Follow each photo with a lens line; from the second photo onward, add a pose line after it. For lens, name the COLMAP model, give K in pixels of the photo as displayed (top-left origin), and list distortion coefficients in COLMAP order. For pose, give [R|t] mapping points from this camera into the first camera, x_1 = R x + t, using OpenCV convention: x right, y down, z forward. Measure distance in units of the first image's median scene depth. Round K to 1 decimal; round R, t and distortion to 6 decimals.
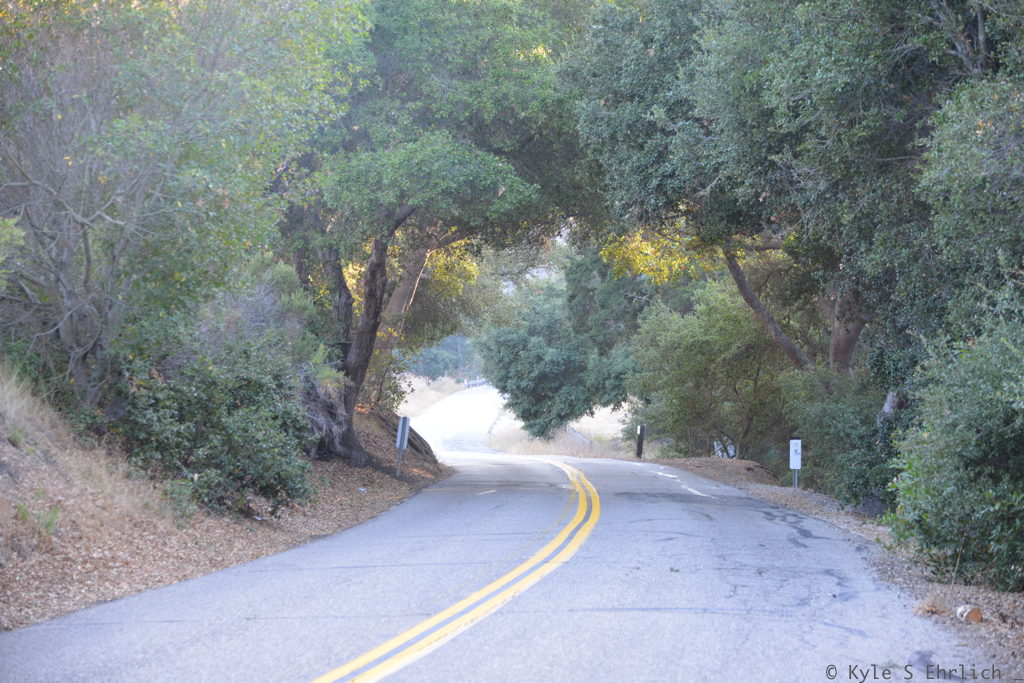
lens RADIAL K [[2386.4, 0, 512.5], [0, 2386.4, 358.7], [0, 0, 1]] dist [-0.038344, 0.938500]
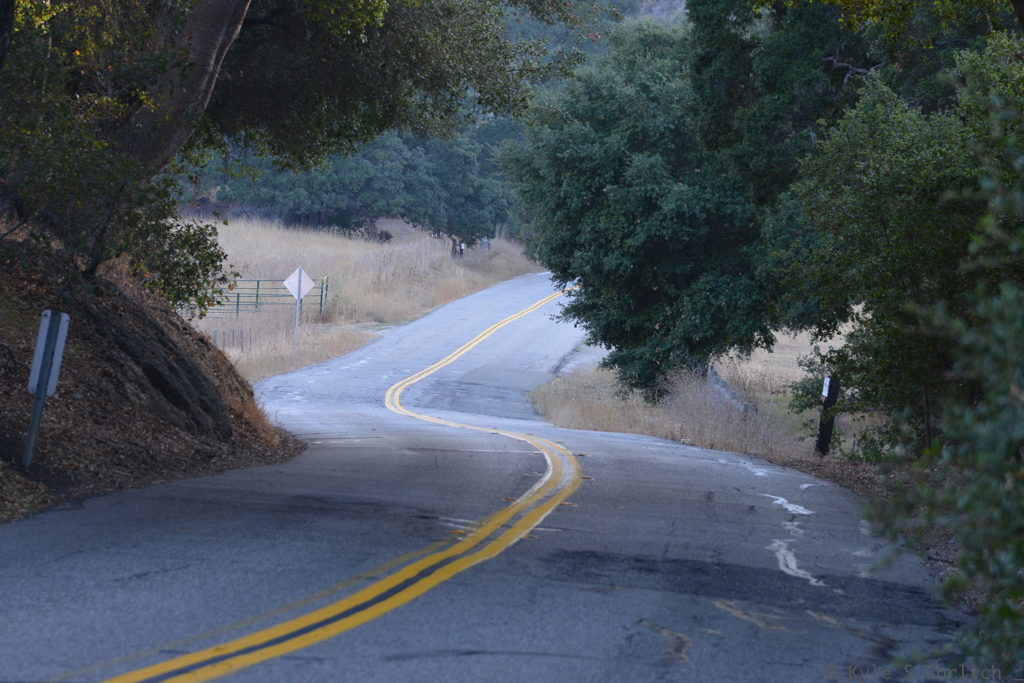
lens RADIAL K [[5226.8, 0, 512.0], [0, 5226.8, 341.5], [0, 0, 1]] dist [0.218525, -2.068255]
pose [[0.997191, 0.066387, -0.034670, 0.062756], [-0.065474, 0.997493, 0.026854, 0.002263], [0.036366, -0.024509, 0.999038, 0.188909]]
